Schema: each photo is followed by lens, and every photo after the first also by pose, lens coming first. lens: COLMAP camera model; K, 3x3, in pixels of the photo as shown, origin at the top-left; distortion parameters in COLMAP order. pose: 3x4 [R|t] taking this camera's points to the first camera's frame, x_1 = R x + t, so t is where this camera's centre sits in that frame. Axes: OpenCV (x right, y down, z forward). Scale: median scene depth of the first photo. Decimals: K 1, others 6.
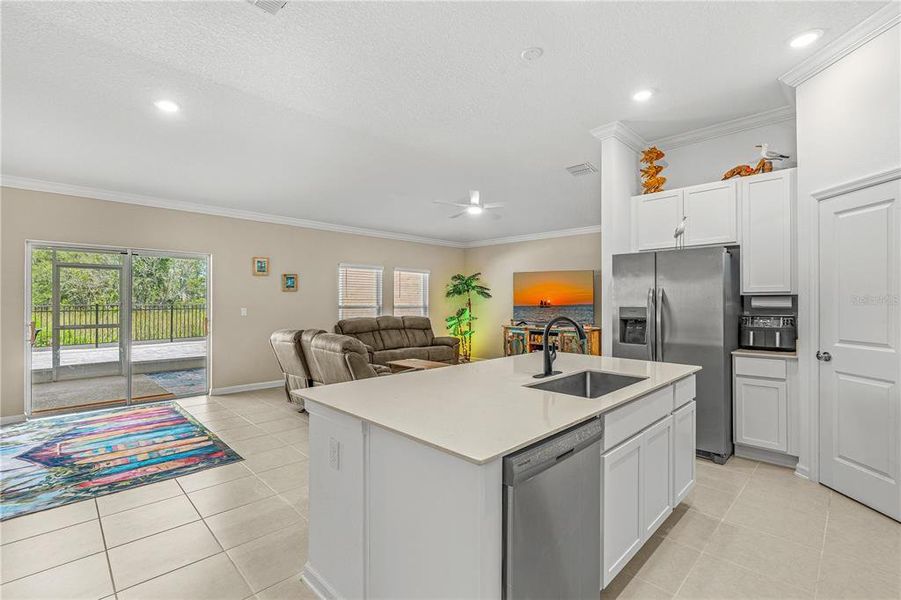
lens RADIAL K [[412.1, 0, 455.2], [0, 412.1, 305.3], [0, 0, 1]] dist [-0.002610, 0.000488]
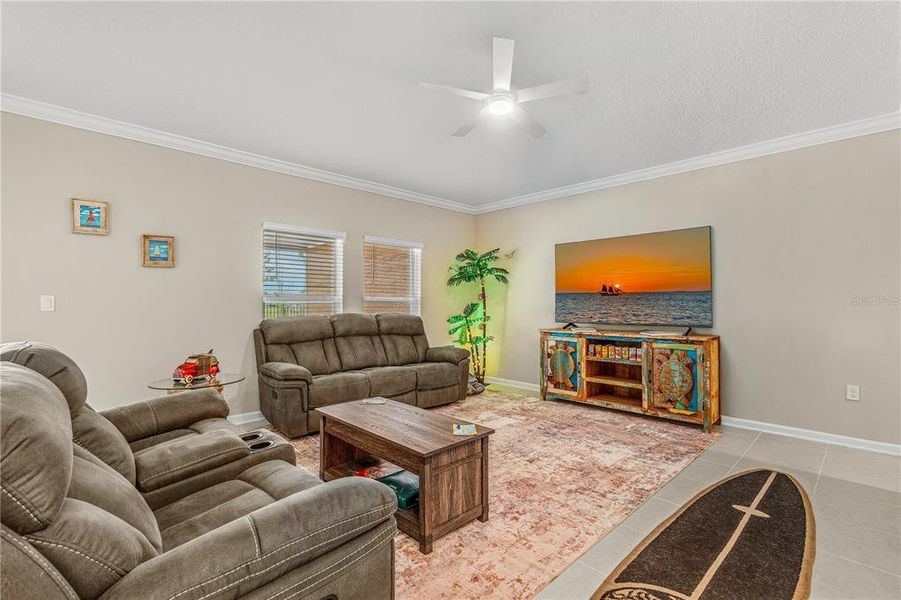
lens RADIAL K [[408.4, 0, 449.6], [0, 408.4, 333.0], [0, 0, 1]] dist [-0.021512, 0.000060]
pose [[0.999637, -0.000044, -0.026958, -0.002451], [0.001715, 0.998077, 0.061967, 0.017510], [0.026903, -0.061990, 0.997714, 0.404814]]
